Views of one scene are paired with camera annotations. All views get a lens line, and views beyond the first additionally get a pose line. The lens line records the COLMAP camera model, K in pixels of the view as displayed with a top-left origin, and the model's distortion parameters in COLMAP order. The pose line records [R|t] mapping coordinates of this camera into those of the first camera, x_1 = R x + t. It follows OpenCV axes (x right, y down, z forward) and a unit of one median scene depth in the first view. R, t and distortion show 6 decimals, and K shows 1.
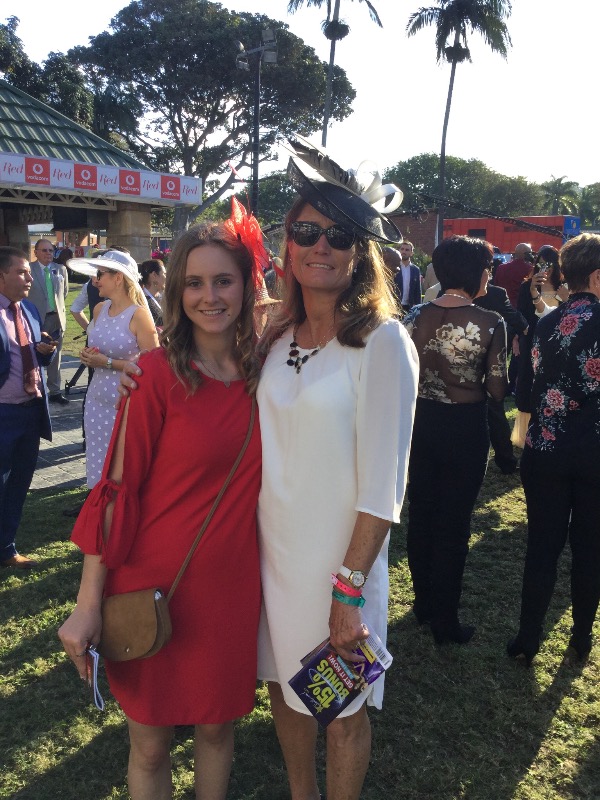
lens RADIAL K [[713.1, 0, 300.0], [0, 713.1, 400.0], [0, 0, 1]] dist [-0.009623, -0.021336]
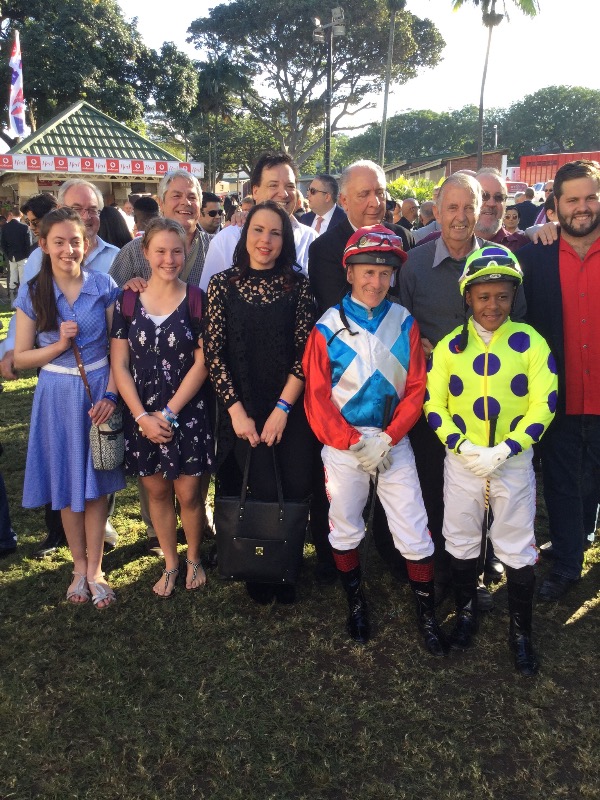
lens RADIAL K [[715.1, 0, 300.0], [0, 715.1, 400.0], [0, 0, 1]] dist [-0.076938, 0.011995]
pose [[0.981198, 0.016078, -0.192335, 0.074325], [-0.000392, 0.996688, 0.081320, 0.022402], [0.193006, -0.079715, 0.977954, -0.120490]]
